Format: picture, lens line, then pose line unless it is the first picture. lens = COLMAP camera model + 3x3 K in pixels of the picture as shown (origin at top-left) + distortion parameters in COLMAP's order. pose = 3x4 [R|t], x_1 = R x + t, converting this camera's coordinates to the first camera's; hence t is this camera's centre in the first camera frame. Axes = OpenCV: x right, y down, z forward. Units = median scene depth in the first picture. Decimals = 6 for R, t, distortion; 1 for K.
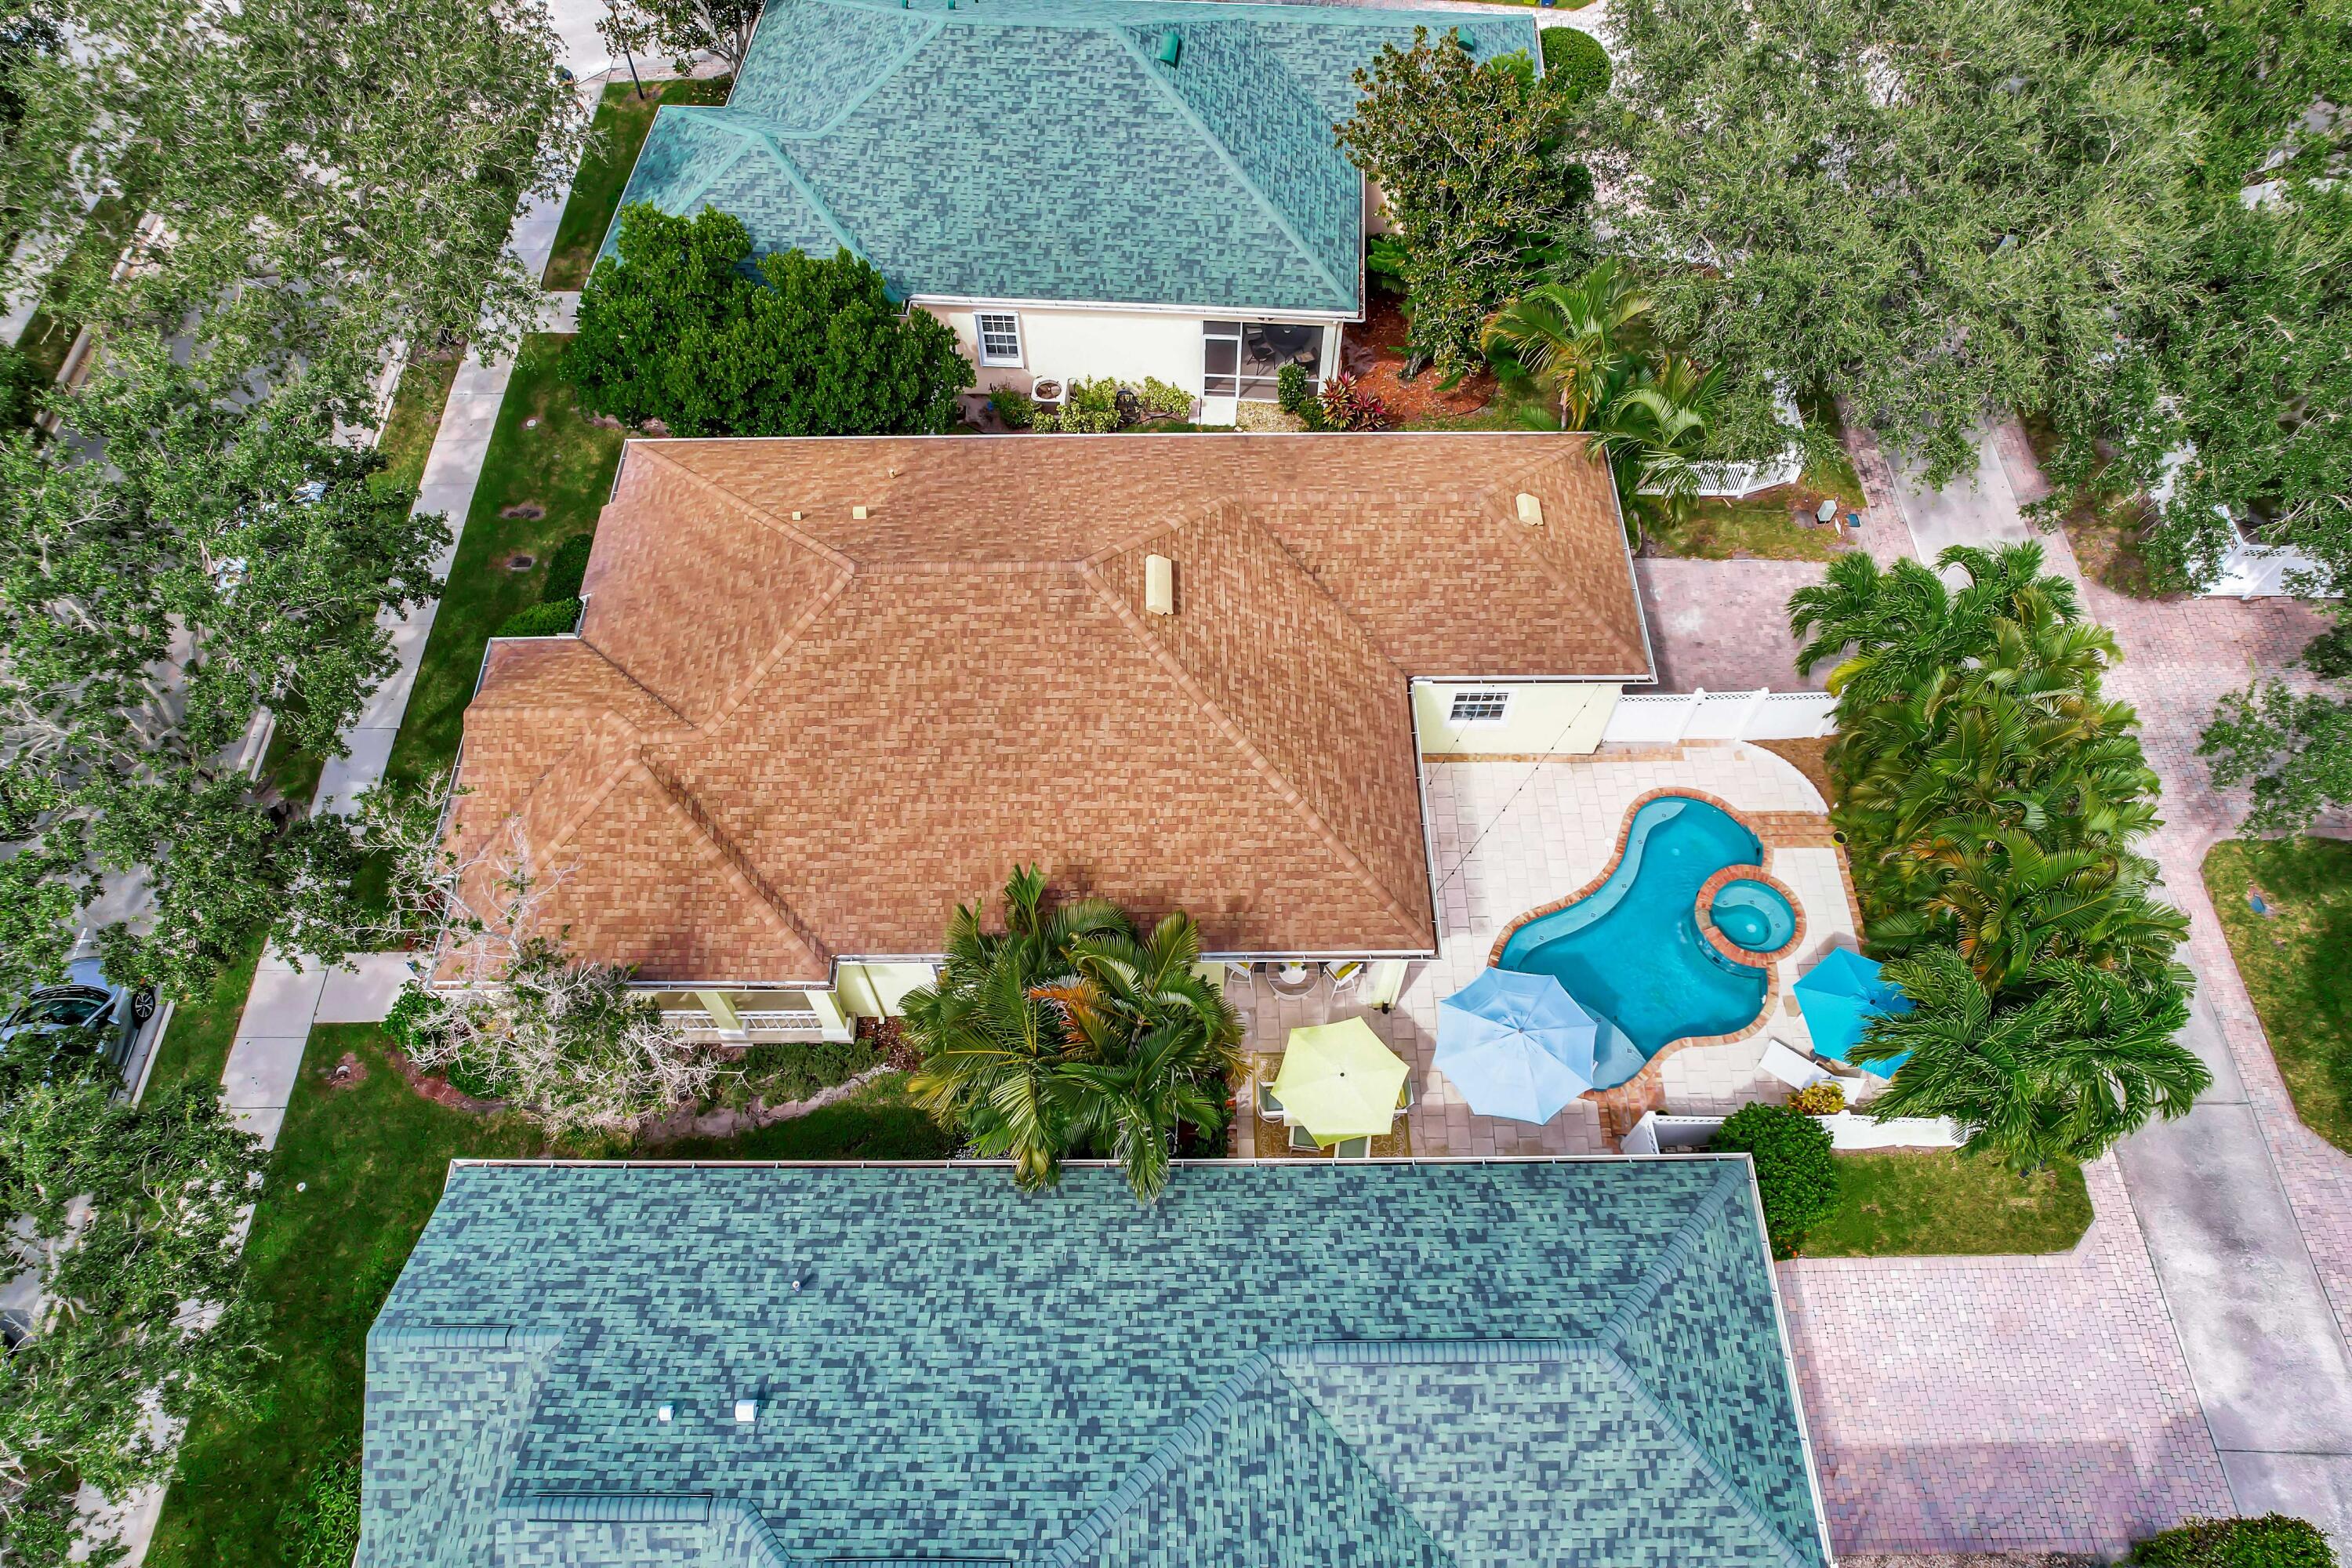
lens RADIAL K [[1464.8, 0, 1177.4], [0, 1464.8, 825.3], [0, 0, 1]] dist [-0.076898, 0.052725]
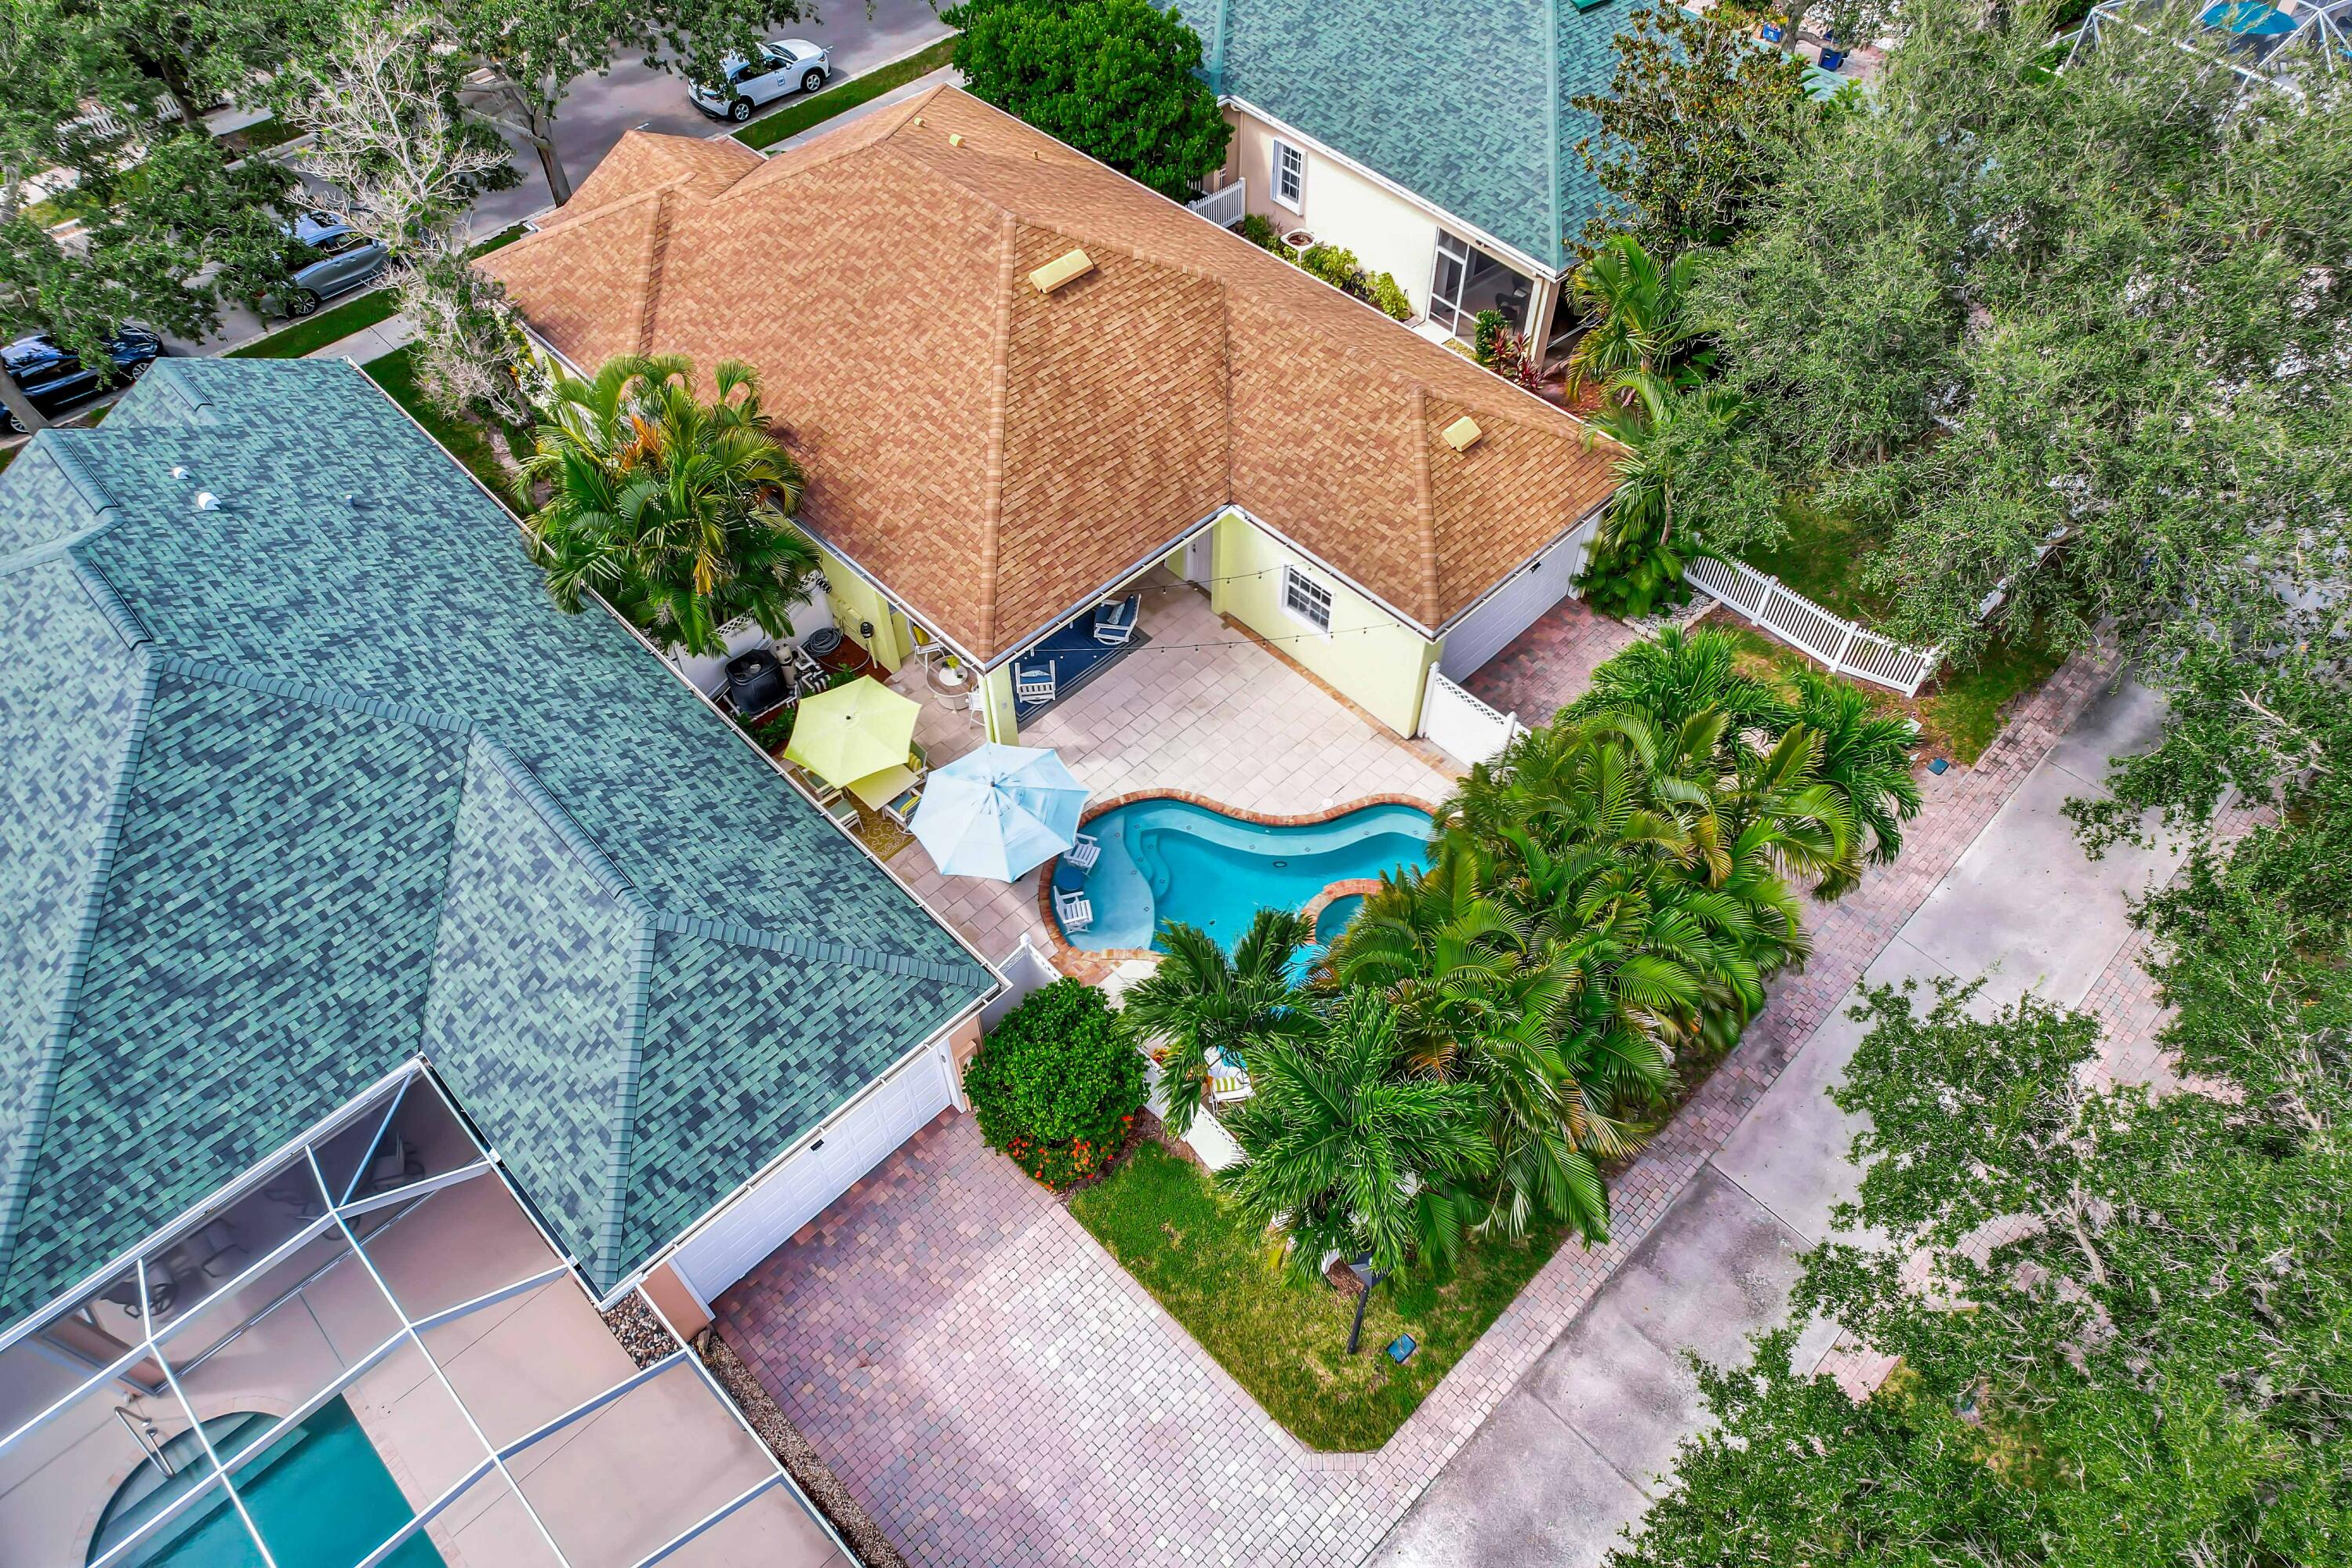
lens RADIAL K [[1486.7, 0, 1211.8], [0, 1486.7, 843.5], [0, 0, 1]] dist [-0.083490, 0.061552]
pose [[0.701263, 0.567971, -0.430859, 0.742358], [-0.617583, 0.785902, 0.030825, 0.054977], [0.356121, 0.244474, 0.901893, 0.204782]]
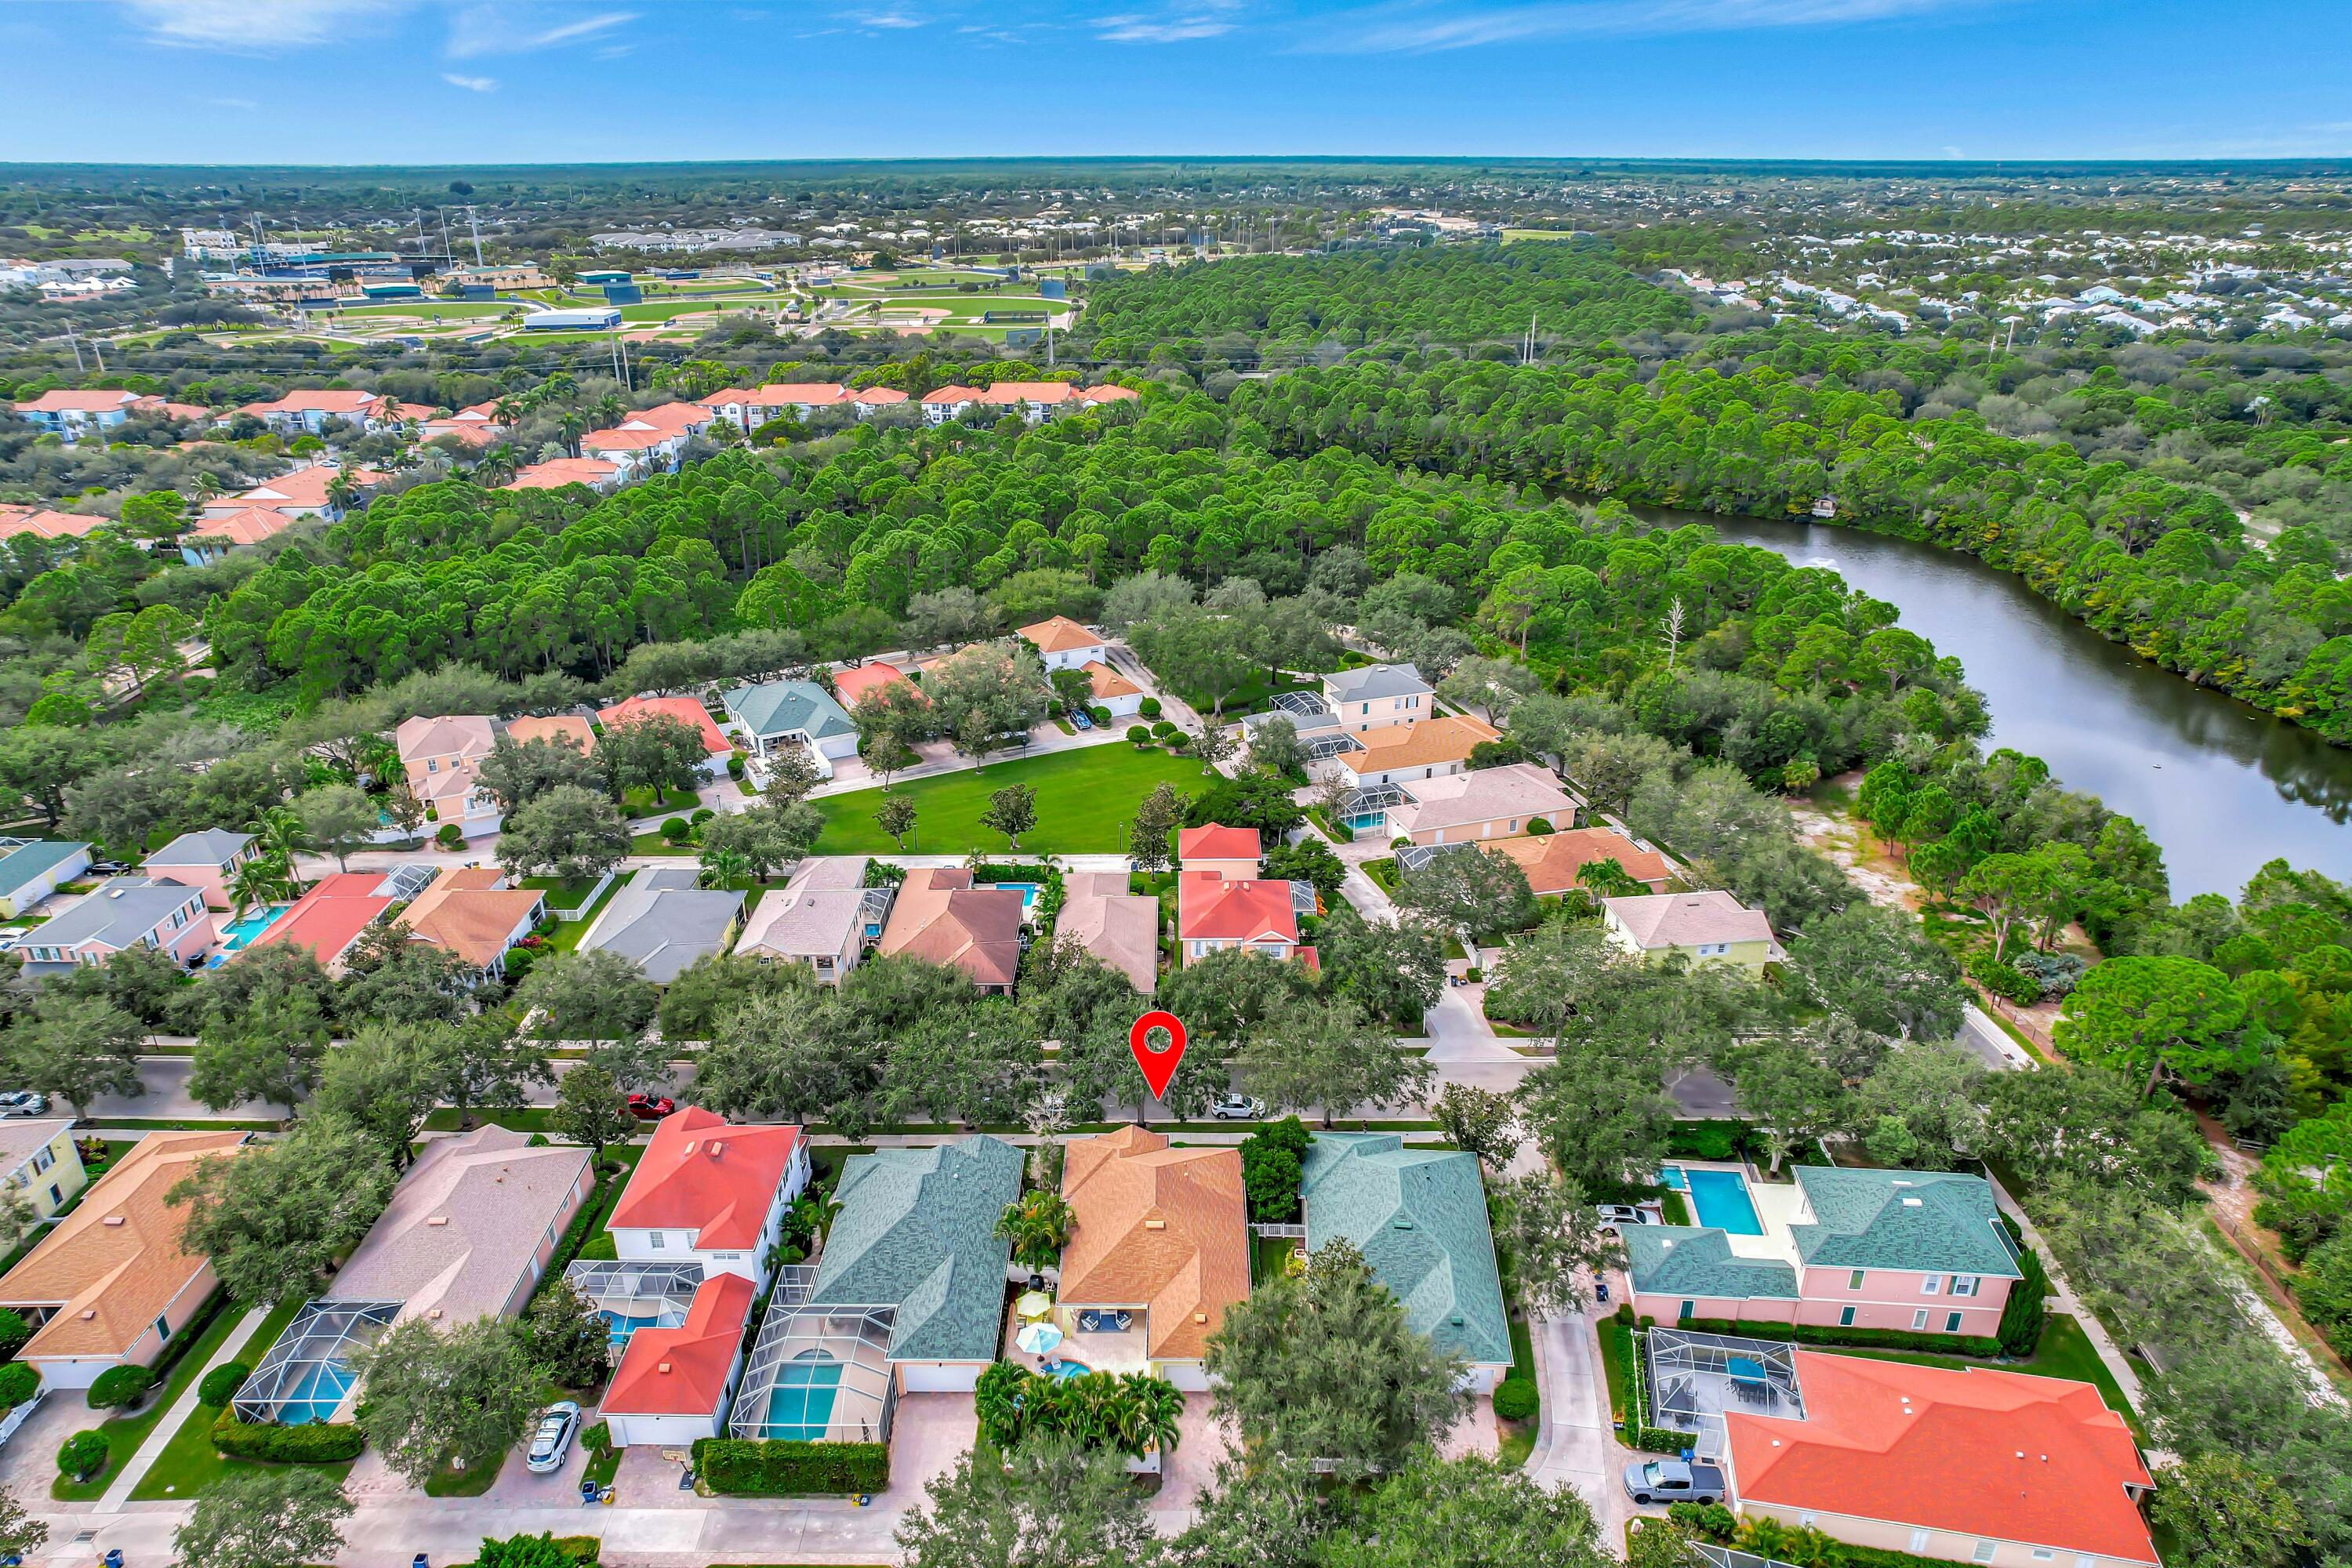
lens RADIAL K [[1486.7, 0, 1211.8], [0, 1486.7, 843.5], [0, 0, 1]] dist [-0.083490, 0.061552]
pose [[0.019876, 0.416665, -0.908843, 3.195394], [-0.876112, 0.445218, 0.184953, -1.546025], [0.481697, 0.792572, 0.373894, -1.206271]]
